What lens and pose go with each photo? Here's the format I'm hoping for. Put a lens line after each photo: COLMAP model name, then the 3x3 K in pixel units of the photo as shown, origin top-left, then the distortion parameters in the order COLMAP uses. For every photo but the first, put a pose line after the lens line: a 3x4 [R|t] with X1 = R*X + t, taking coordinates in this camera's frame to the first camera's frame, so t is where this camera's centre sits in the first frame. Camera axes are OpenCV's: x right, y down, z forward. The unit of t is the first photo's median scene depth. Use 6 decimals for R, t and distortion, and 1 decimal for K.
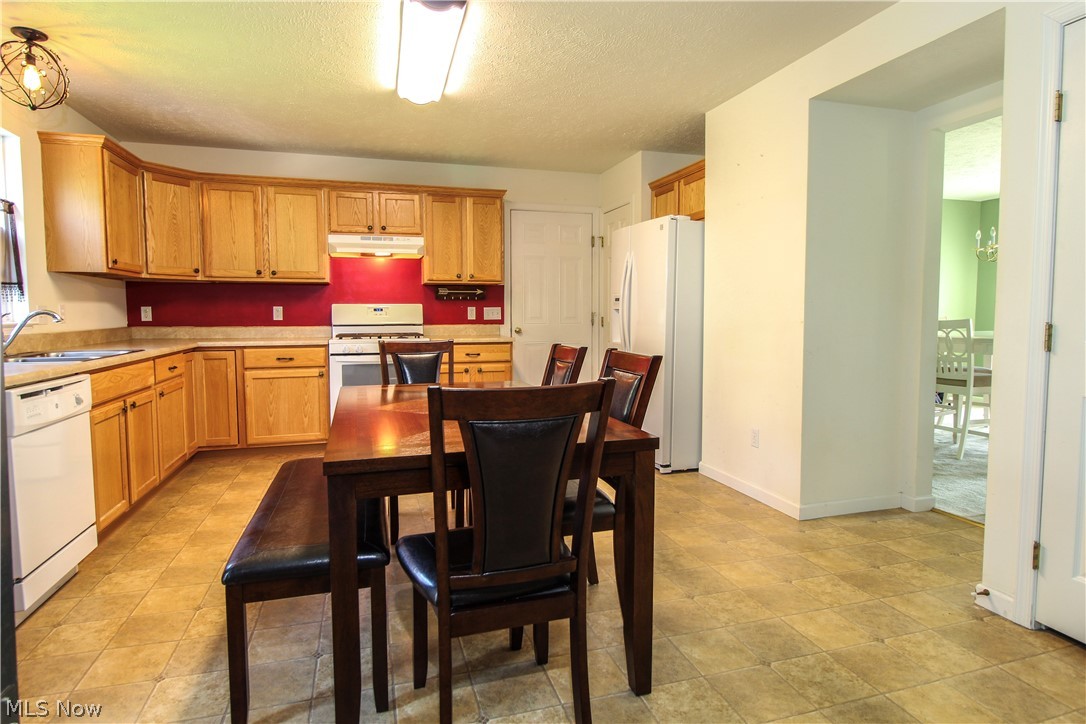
lens RADIAL K [[596.6, 0, 539.8], [0, 596.6, 348.9], [0, 0, 1]] dist [-0.001253, -0.005811]
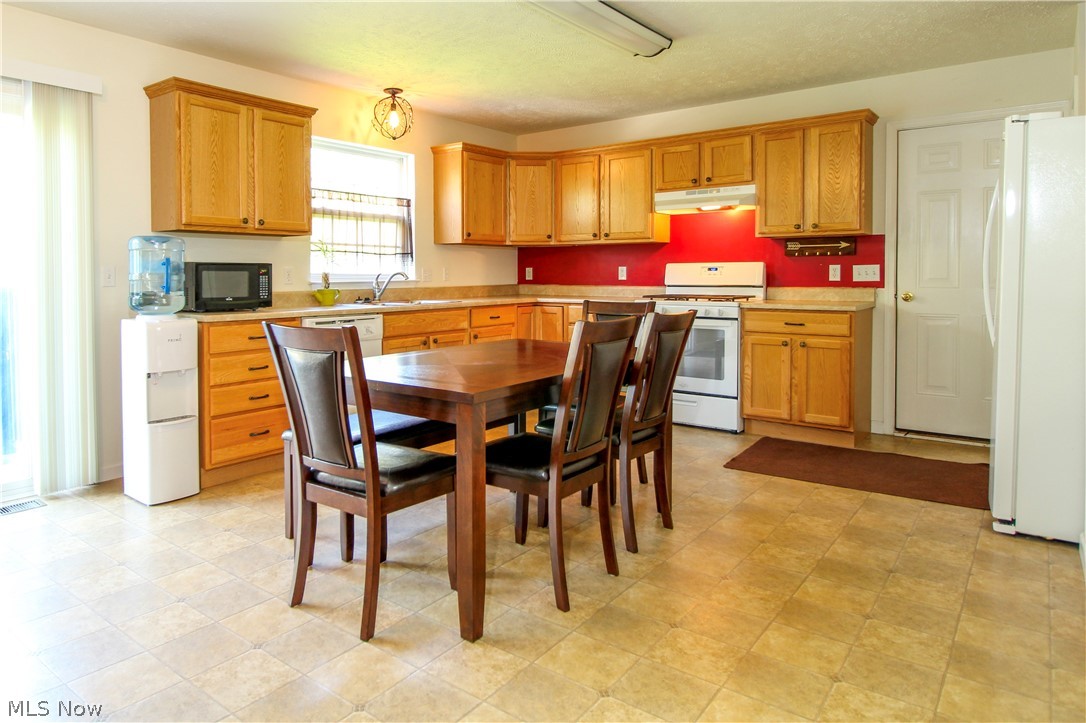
lens RADIAL K [[675.4, 0, 447.4], [0, 675.4, 305.7], [0, 0, 1]] dist [-0.018271, 0.000967]
pose [[0.534714, 0.039814, -0.844094, 0.417264], [-0.048172, 0.998701, 0.016591, -0.008267], [0.843659, 0.031790, 0.535938, 0.122044]]
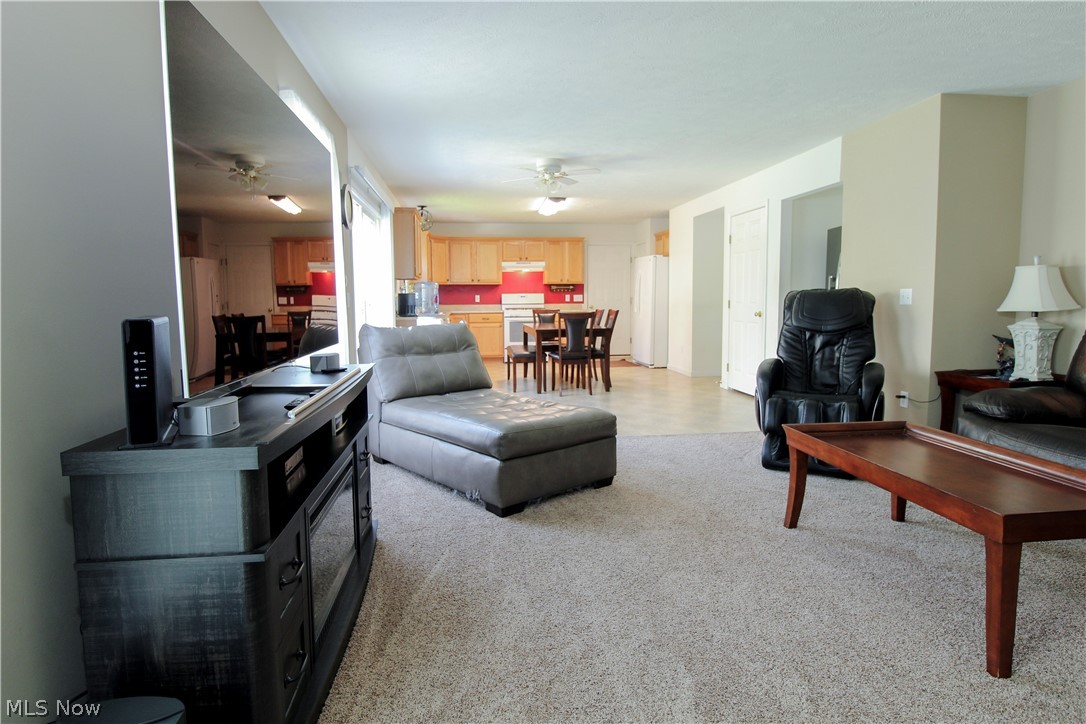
lens RADIAL K [[596.6, 0, 540.5], [0, 596.6, 357.6], [0, 0, 1]] dist [-0.001253, -0.005811]
pose [[0.986417, 0.011126, -0.163884, 0.146264], [-0.004439, 0.999145, 0.041113, 0.067265], [0.164201, -0.039827, 0.985623, -1.155170]]
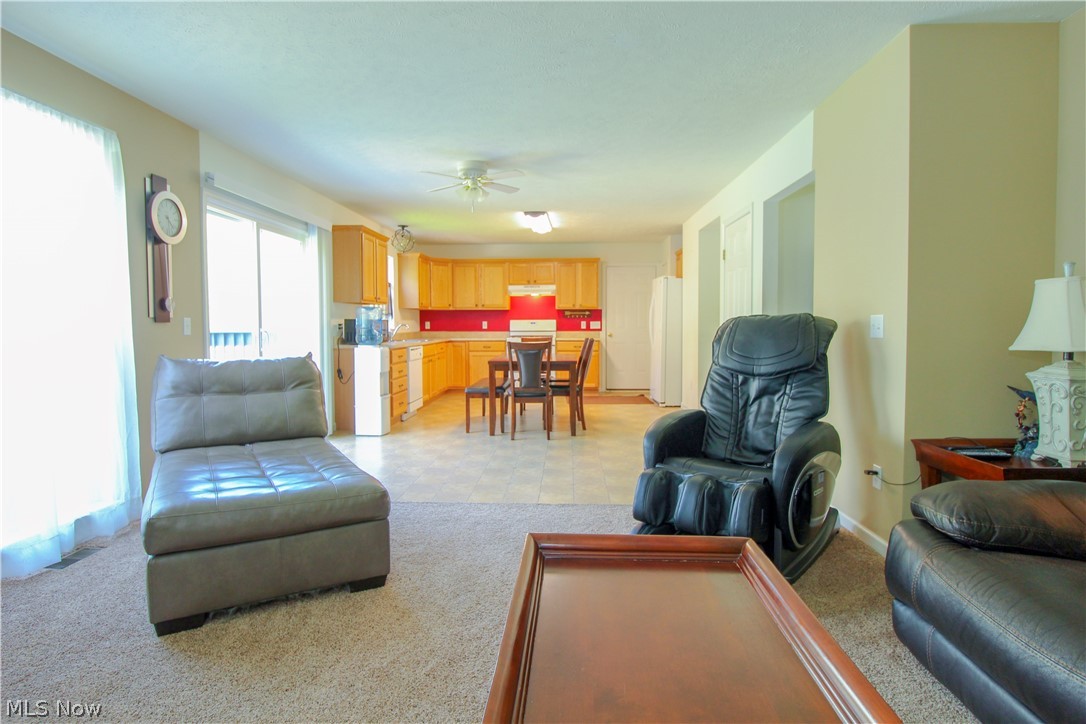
lens RADIAL K [[596.6, 0, 540.7], [0, 596.6, 355.9], [0, 0, 1]] dist [-0.001253, -0.005811]
pose [[0.943649, 0.017286, -0.330498, 0.421286], [-0.019475, 0.999805, -0.003312, 0.049022], [0.330376, 0.009561, 0.943801, -0.867781]]
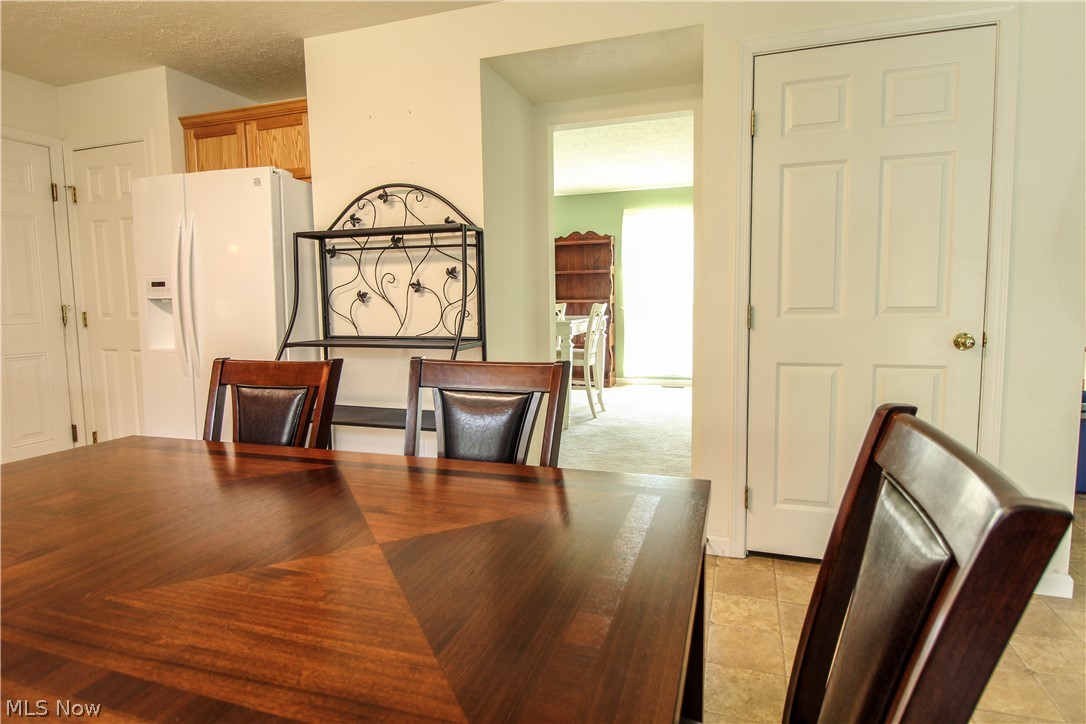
lens RADIAL K [[596.6, 0, 540.7], [0, 596.6, 353.8], [0, 0, 1]] dist [-0.001253, -0.005811]
pose [[0.579718, -0.077433, 0.811129, -0.163814], [0.061333, 0.996797, 0.051322, -0.014193], [-0.812505, 0.019996, 0.582611, 0.274997]]
